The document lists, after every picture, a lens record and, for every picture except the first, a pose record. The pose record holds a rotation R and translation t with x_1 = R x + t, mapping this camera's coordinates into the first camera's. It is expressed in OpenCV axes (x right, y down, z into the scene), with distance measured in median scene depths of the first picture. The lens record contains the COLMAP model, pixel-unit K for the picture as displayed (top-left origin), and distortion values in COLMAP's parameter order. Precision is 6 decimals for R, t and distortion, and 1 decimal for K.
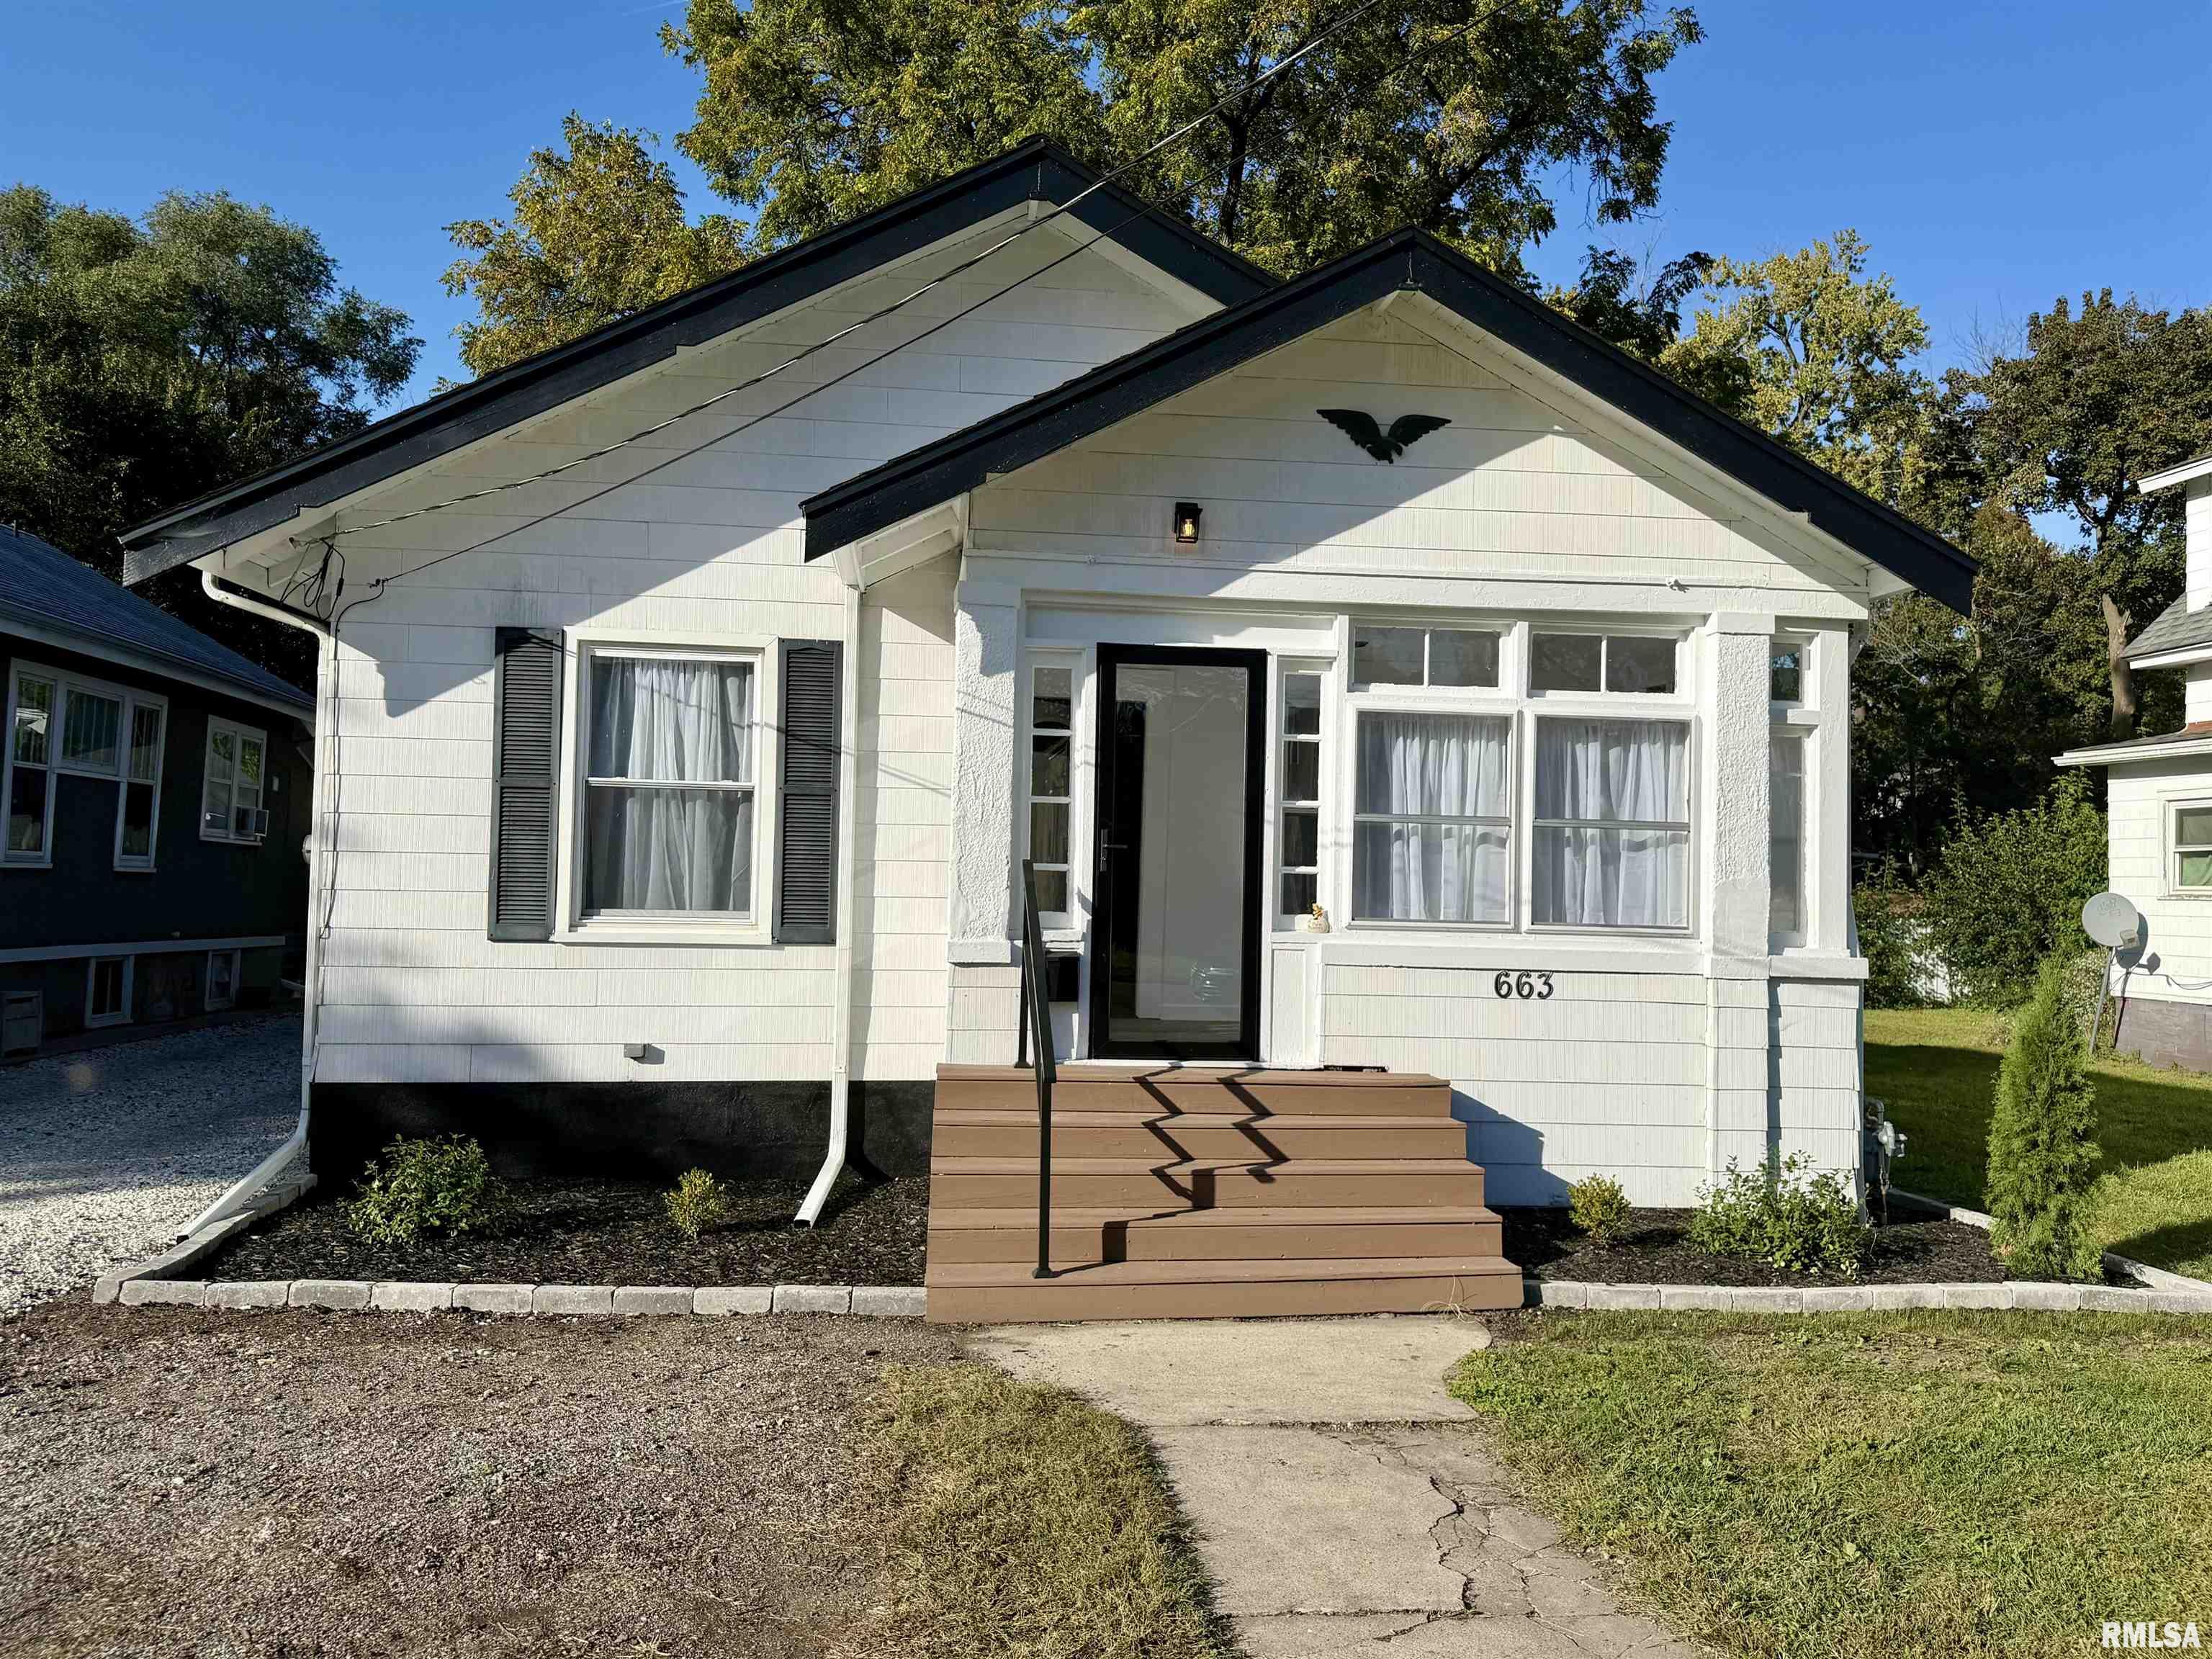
lens RADIAL K [[1650.1, 0, 1106.0], [0, 1650.1, 829.5], [0, 0, 1]] dist [0.172489, -0.352870]
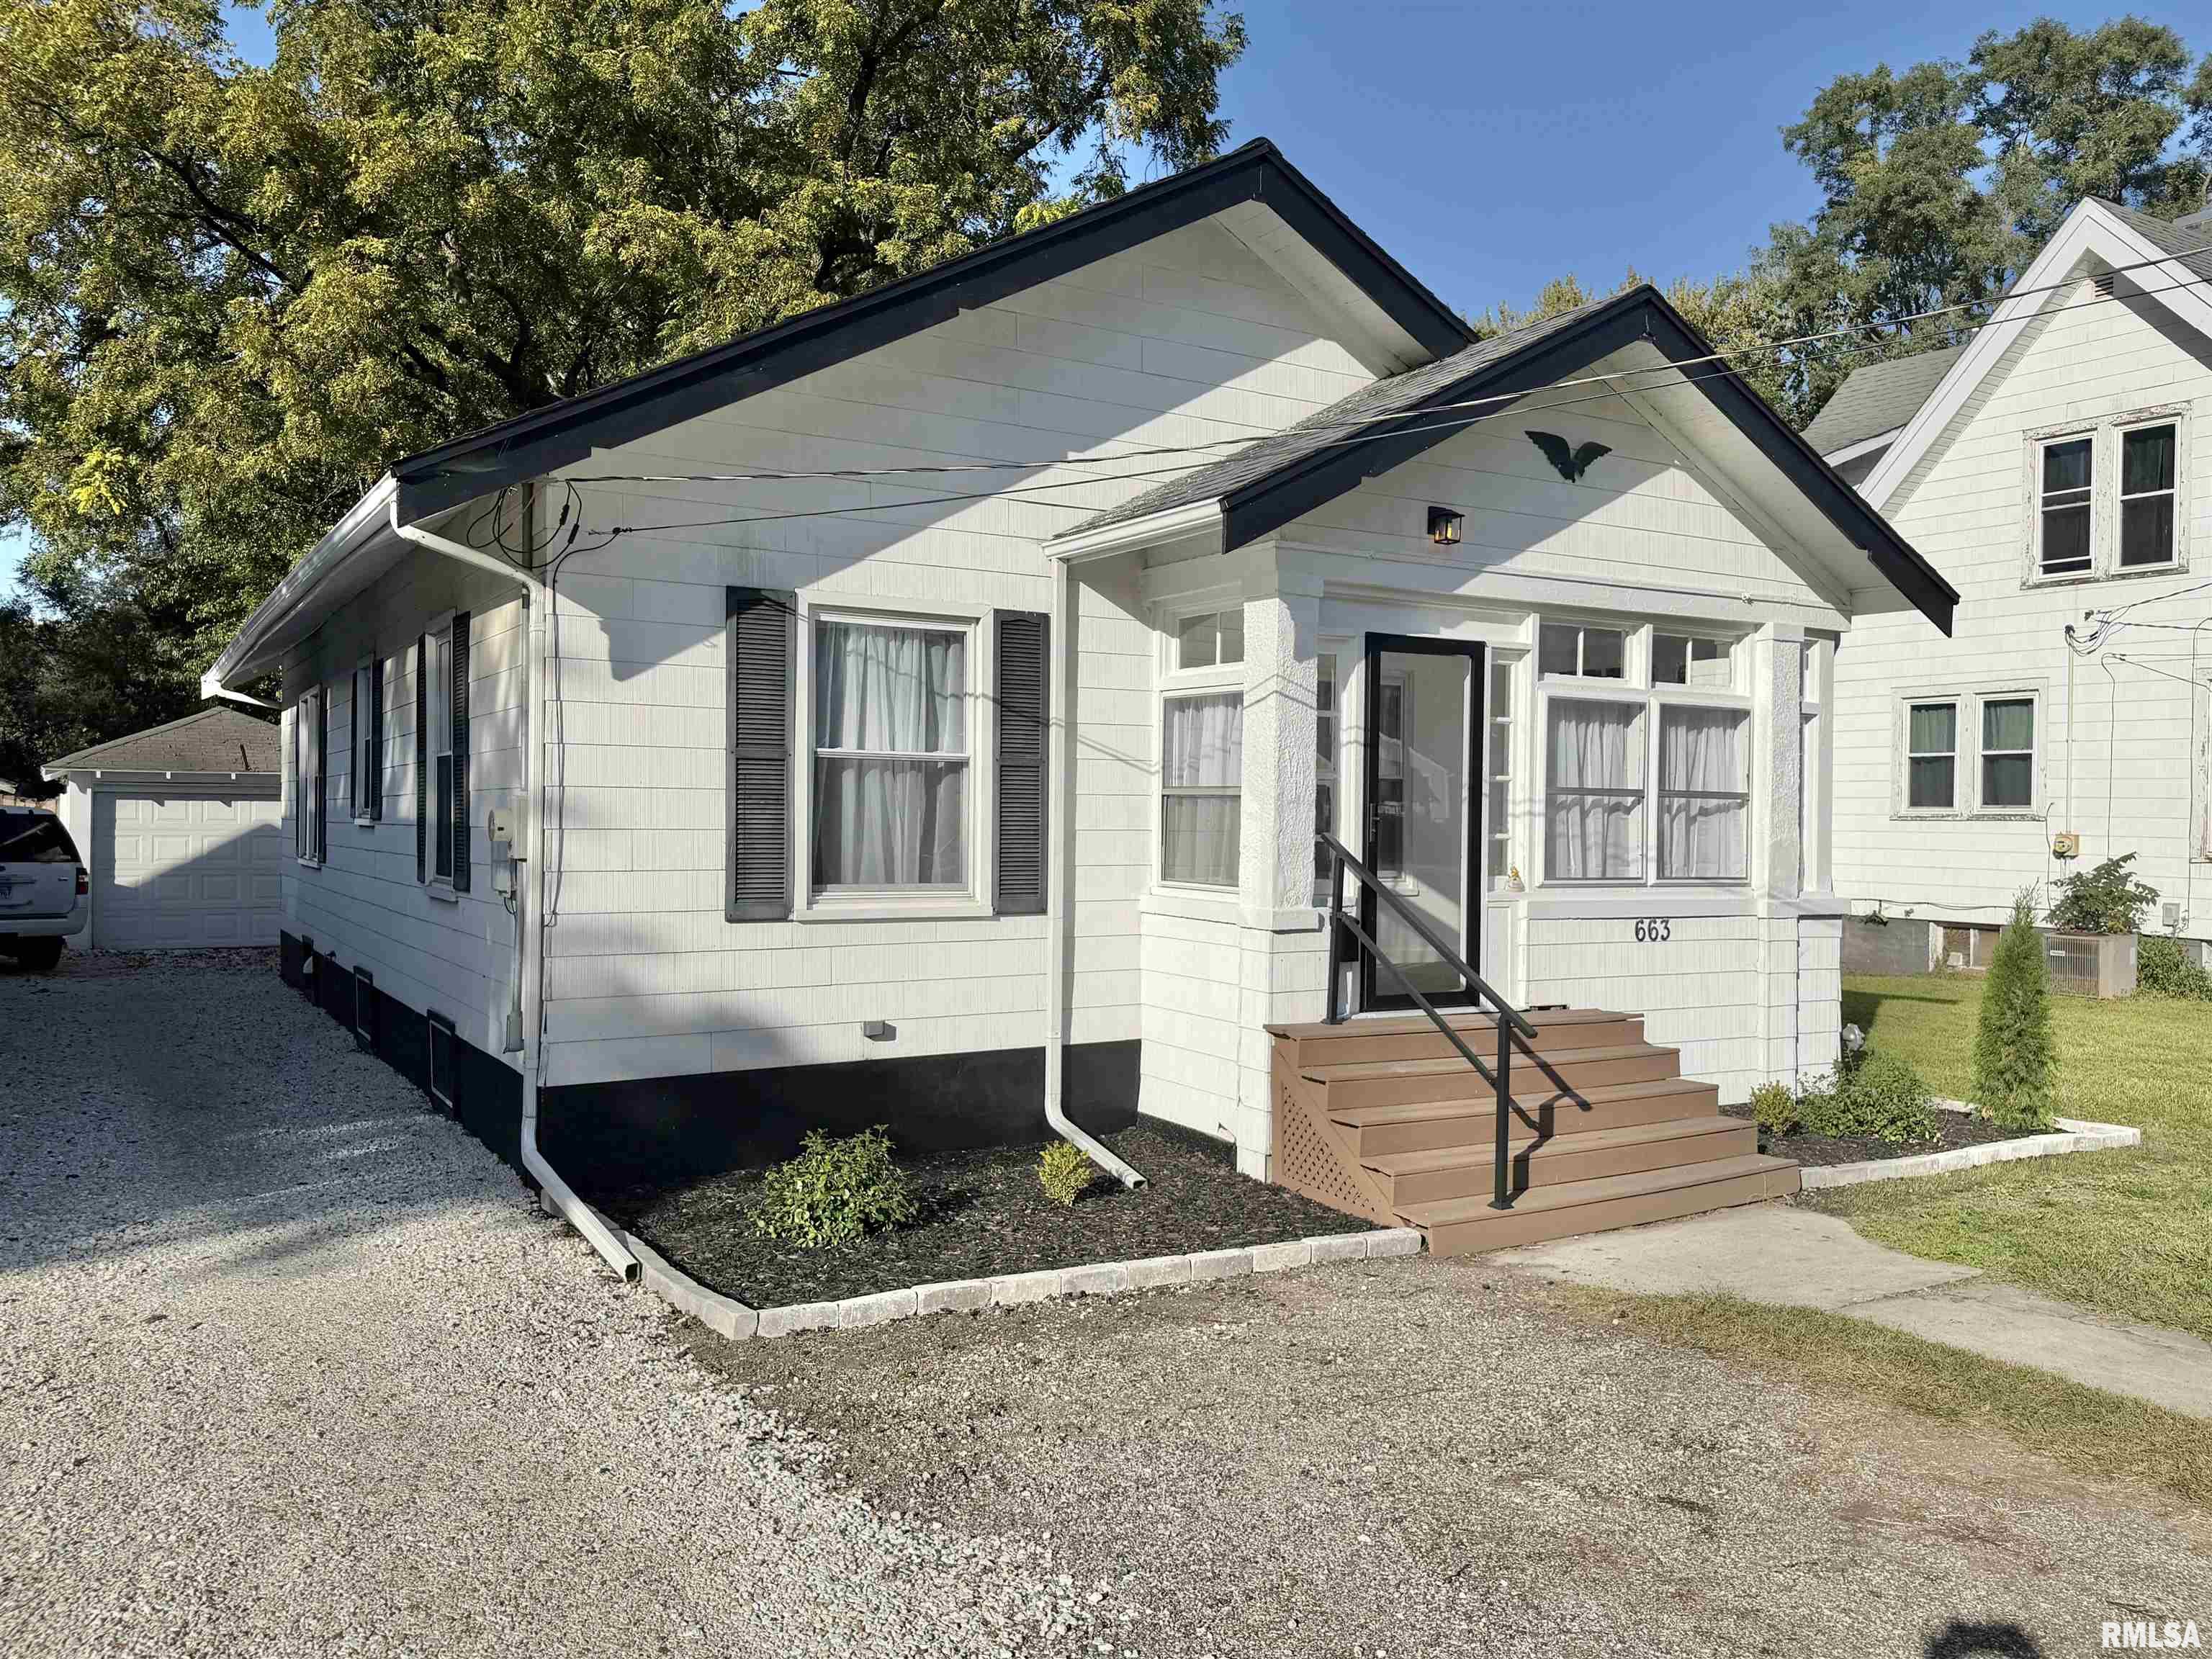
lens RADIAL K [[1650.1, 0, 1106.0], [0, 1650.1, 829.5], [0, 0, 1]] dist [0.172489, -0.352870]
pose [[0.910854, -0.013799, 0.412499, -0.583621], [-0.005020, 0.998997, 0.044504, -0.029278], [-0.412699, -0.042608, 0.909870, 0.068876]]
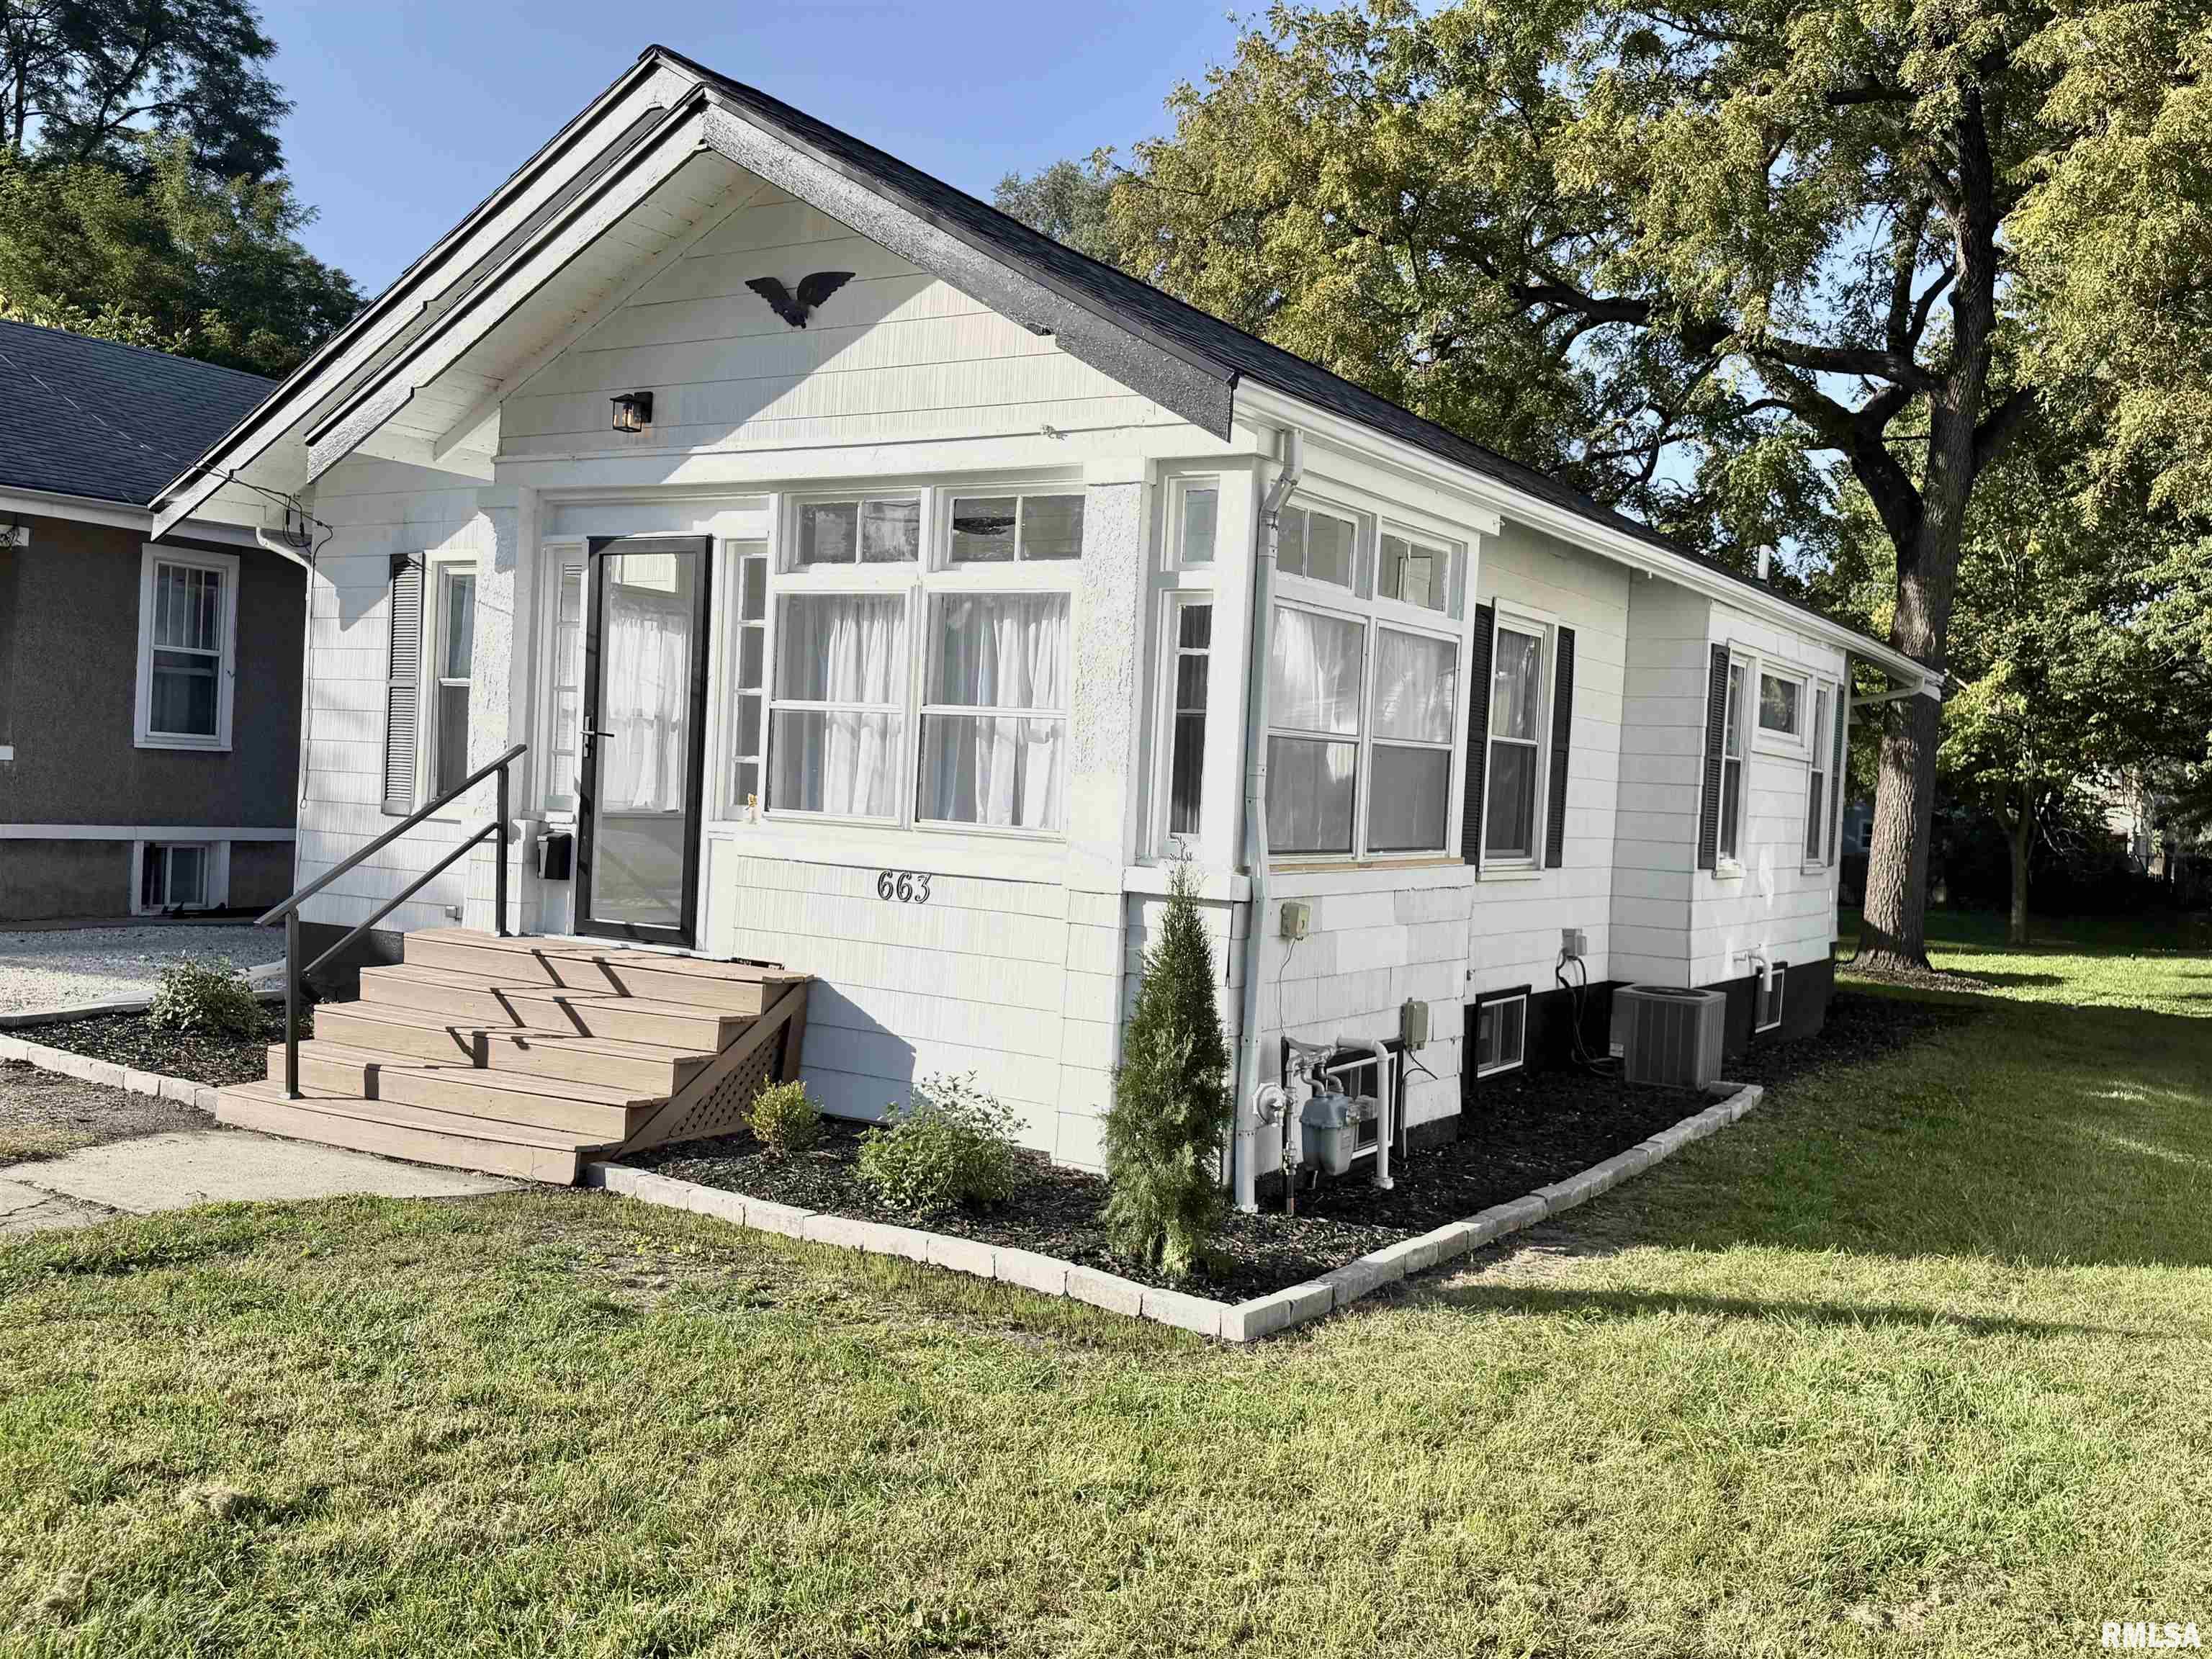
lens RADIAL K [[1954.2, 0, 1106.0], [0, 1954.2, 829.5], [0, 0, 1]] dist [0.143612, -0.000062]
pose [[0.775049, 0.030580, -0.631161, 0.984191], [-0.015198, 0.999441, 0.029761, 0.027134], [0.631718, -0.013474, 0.775081, 0.229202]]
